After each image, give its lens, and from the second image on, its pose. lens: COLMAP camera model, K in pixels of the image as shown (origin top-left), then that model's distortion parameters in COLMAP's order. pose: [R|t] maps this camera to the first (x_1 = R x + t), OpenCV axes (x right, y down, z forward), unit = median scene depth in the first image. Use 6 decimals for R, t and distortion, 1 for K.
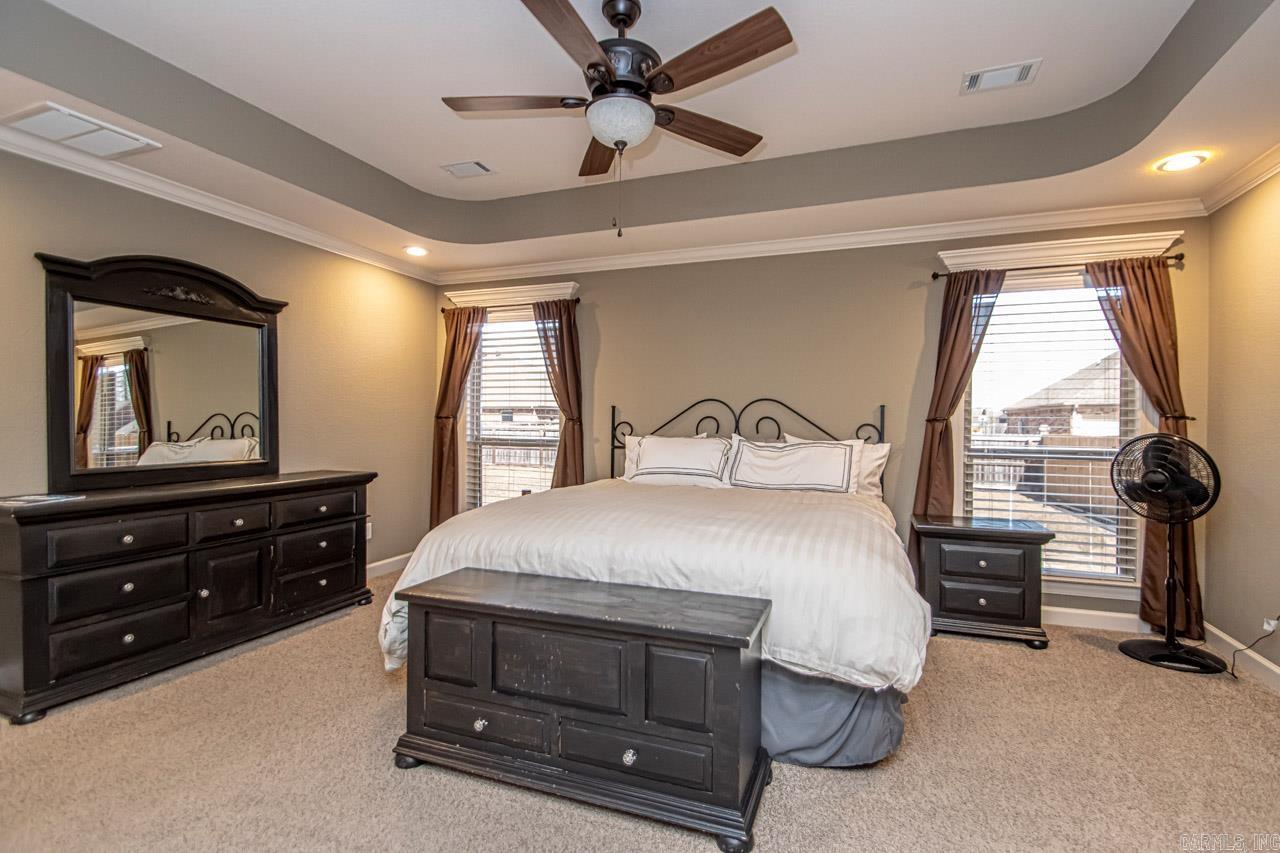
lens RADIAL K [[628.1, 0, 640.0], [0, 628.1, 426.5], [0, 0, 1]] dist [0.029733, -0.032411]
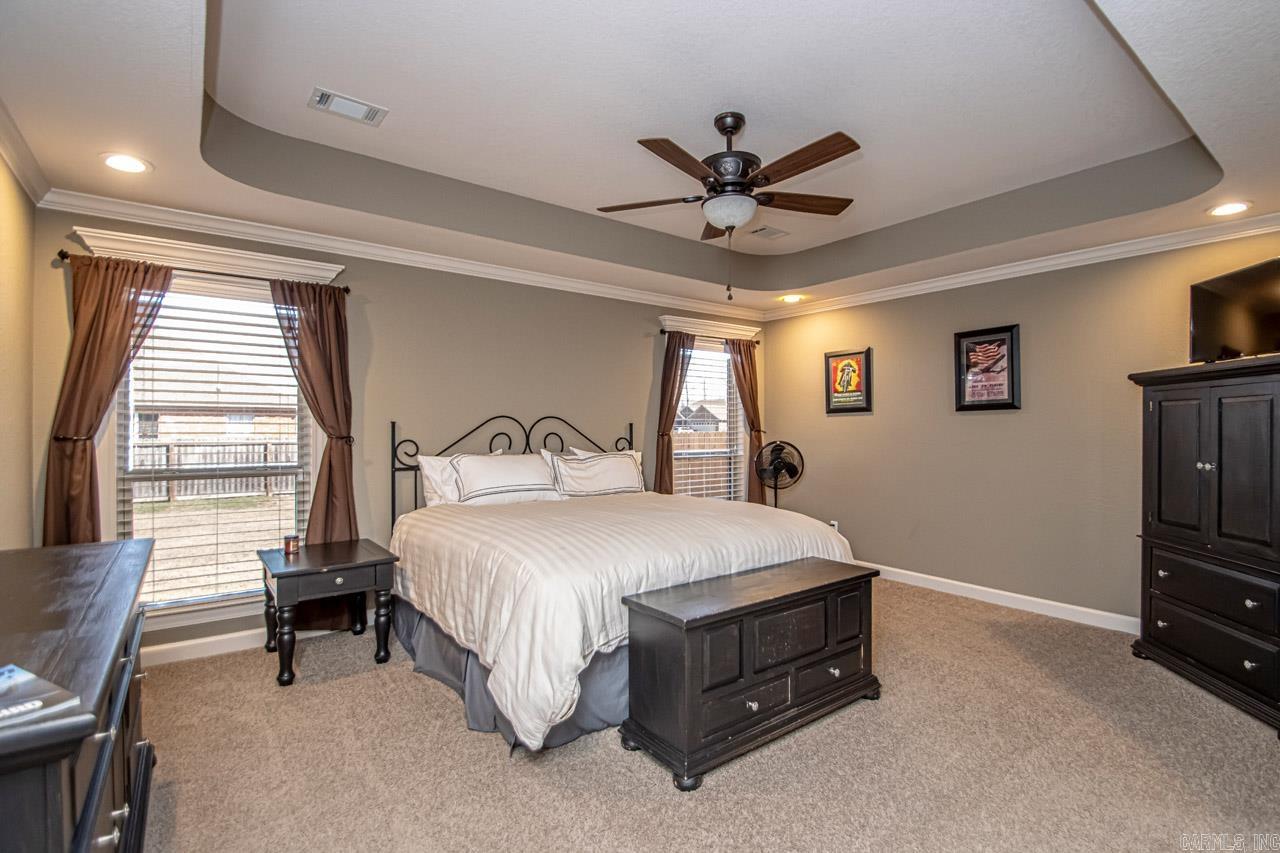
lens RADIAL K [[596.8, 0, 722.0], [0, 596.8, 423.2], [0, 0, 1]] dist [0.001206, -0.009516]
pose [[0.463652, -0.000397, 0.886017, -0.657959], [0.008344, 0.999958, -0.003918, -0.028170], [-0.885978, 0.009209, 0.463636, 0.273062]]
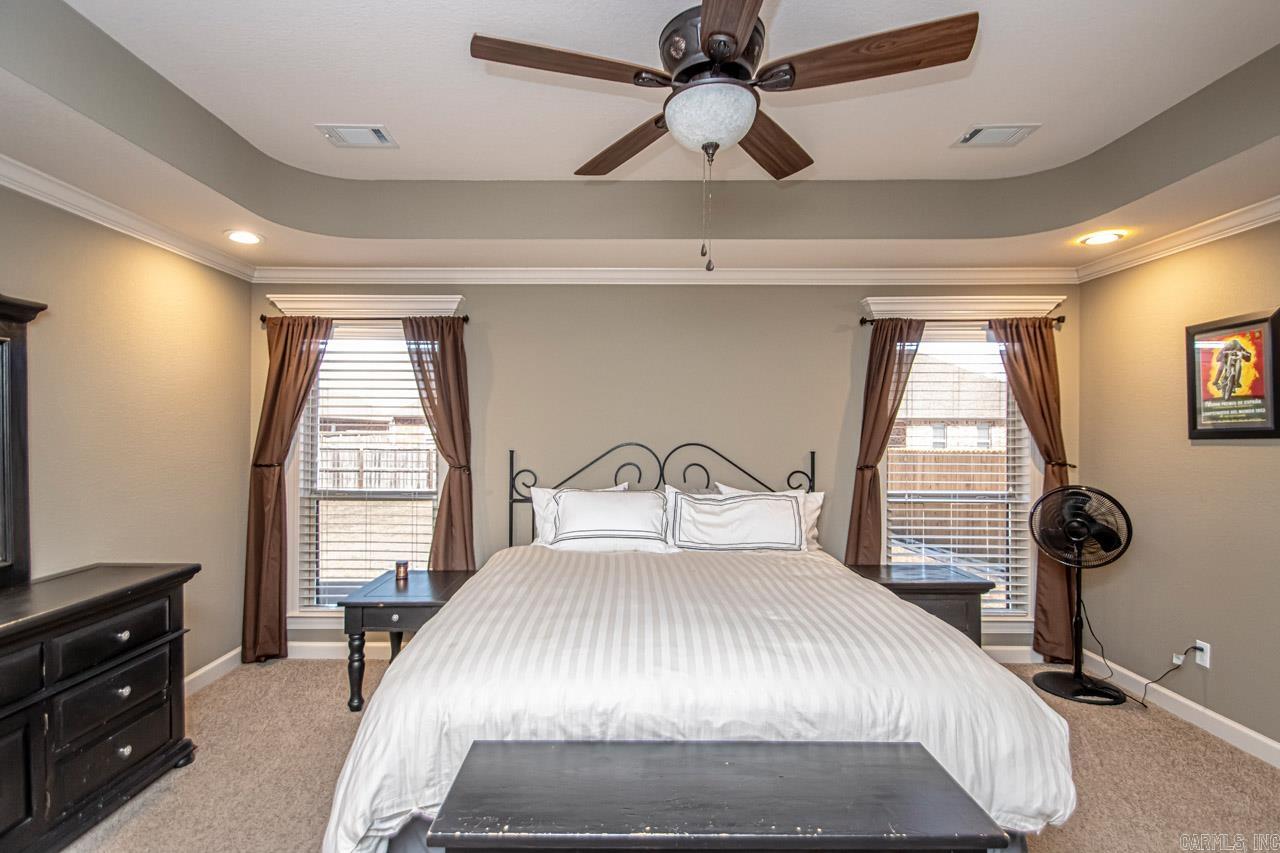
lens RADIAL K [[644.7, 0, 633.3], [0, 644.7, 428.5], [0, 0, 1]] dist [0.019754, -0.026023]
pose [[0.934575, 0.001135, 0.355763, -0.229981], [0.001913, 0.999964, -0.008214, -0.064211], [-0.355760, 0.008357, 0.934540, 0.190616]]
